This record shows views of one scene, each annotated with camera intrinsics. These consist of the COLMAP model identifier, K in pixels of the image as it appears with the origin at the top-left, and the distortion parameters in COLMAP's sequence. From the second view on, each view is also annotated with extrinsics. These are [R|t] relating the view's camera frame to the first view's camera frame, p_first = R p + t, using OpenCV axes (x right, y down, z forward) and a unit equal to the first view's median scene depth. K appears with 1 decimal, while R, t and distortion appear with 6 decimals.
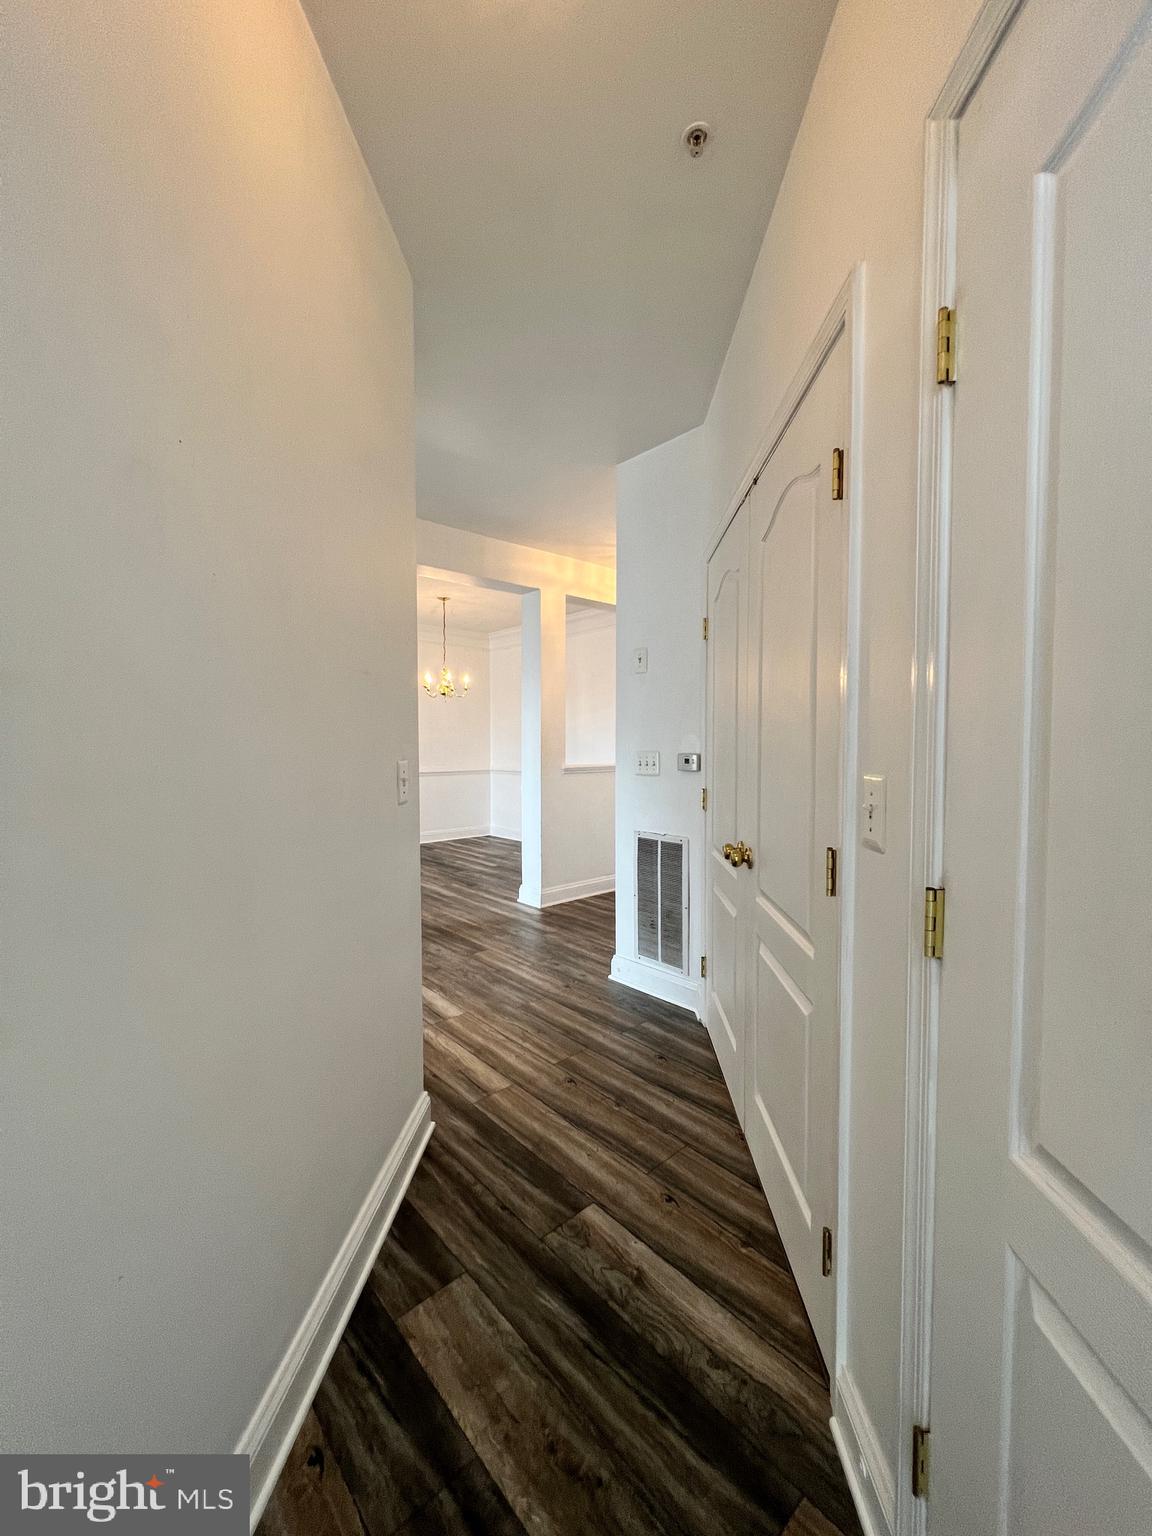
lens RADIAL K [[612.9, 0, 580.0], [0, 612.9, 764.9], [0, 0, 1]] dist [-0.001349, 0.000614]
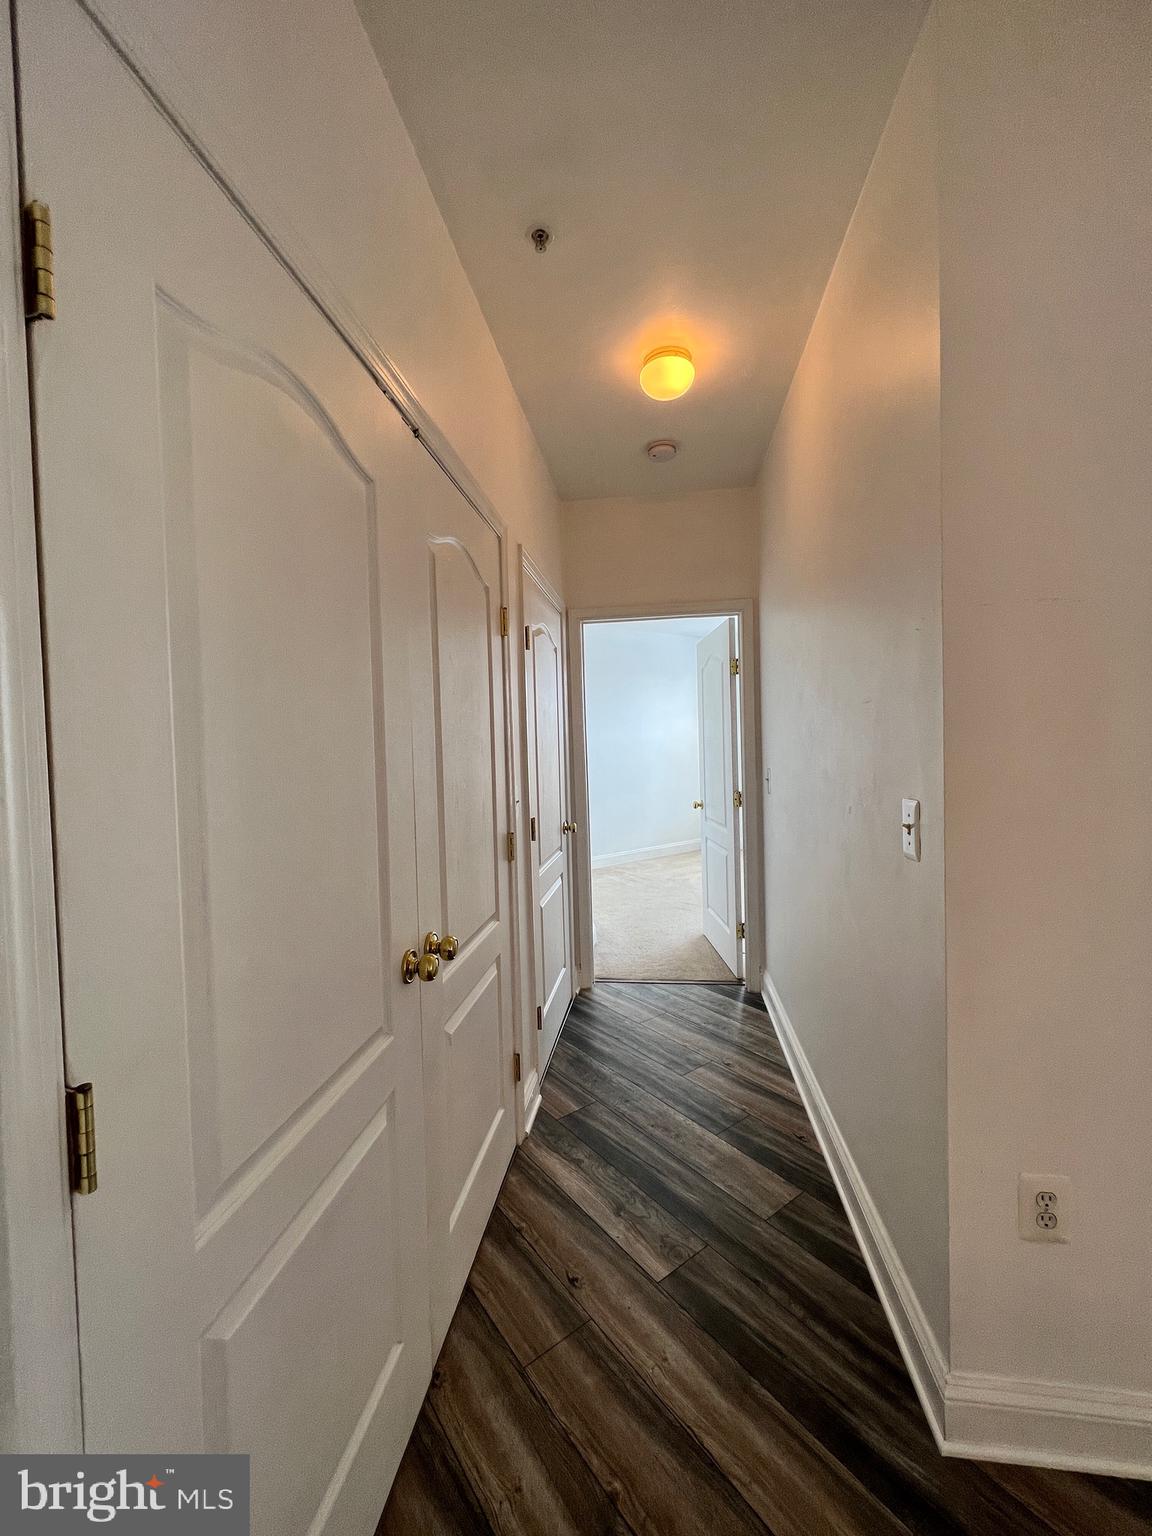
lens RADIAL K [[612.9, 0, 580.0], [0, 612.9, 764.9], [0, 0, 1]] dist [-0.001349, 0.000614]
pose [[-0.995338, 0.024281, 0.093339, 0.034968], [0.030230, 0.997564, 0.062863, -0.119516], [-0.091585, 0.065391, -0.993648, 1.964074]]
